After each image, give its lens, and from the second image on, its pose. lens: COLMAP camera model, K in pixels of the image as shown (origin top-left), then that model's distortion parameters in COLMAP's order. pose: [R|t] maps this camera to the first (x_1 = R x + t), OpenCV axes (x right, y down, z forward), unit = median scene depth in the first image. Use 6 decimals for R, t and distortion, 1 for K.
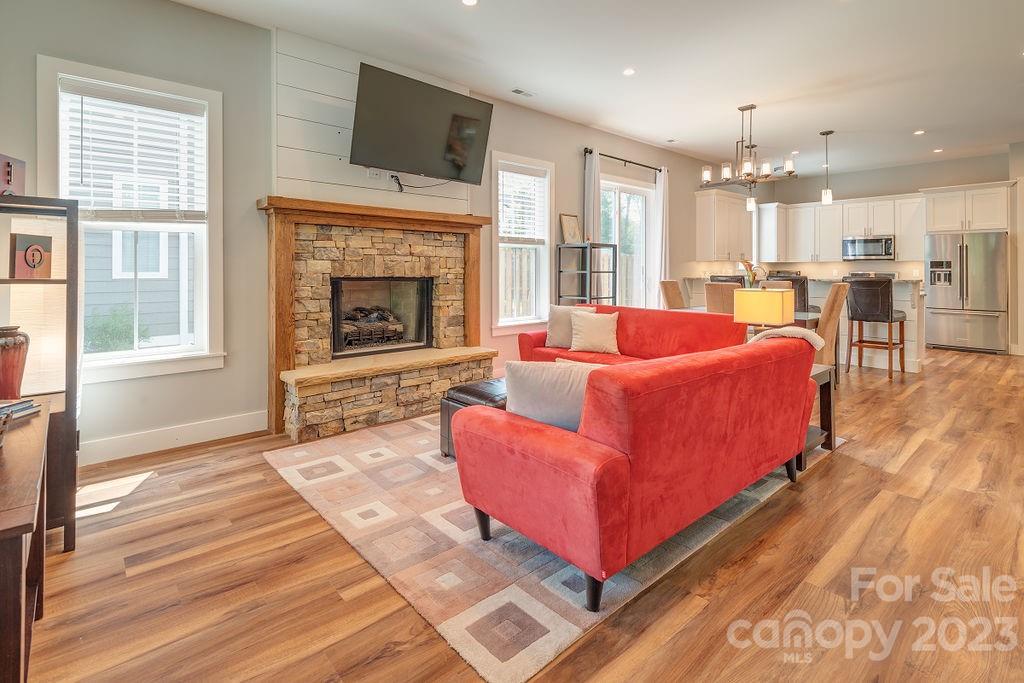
lens RADIAL K [[484.2, 0, 523.5], [0, 484.2, 271.2], [0, 0, 1]] dist [0.016269, -0.009722]
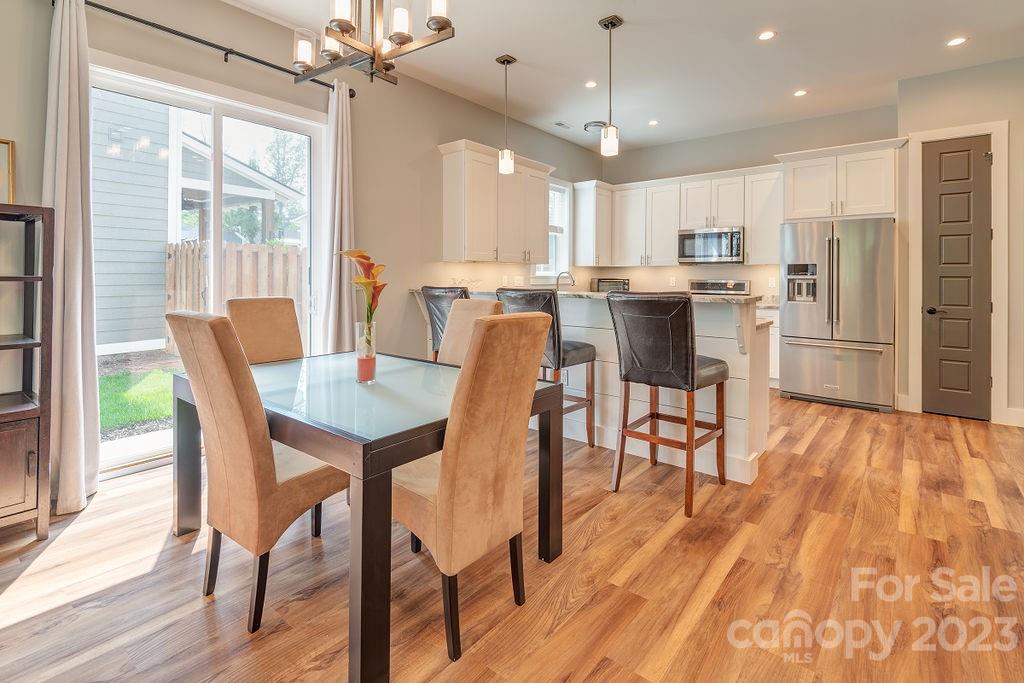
lens RADIAL K [[484.2, 0, 519.4], [0, 484.2, 278.2], [0, 0, 1]] dist [0.016269, -0.009722]
pose [[0.986836, 0.004463, 0.161661, 0.599421], [-0.004595, 0.999989, 0.000442, -0.000752], [-0.161657, -0.001179, 0.986846, 0.664865]]
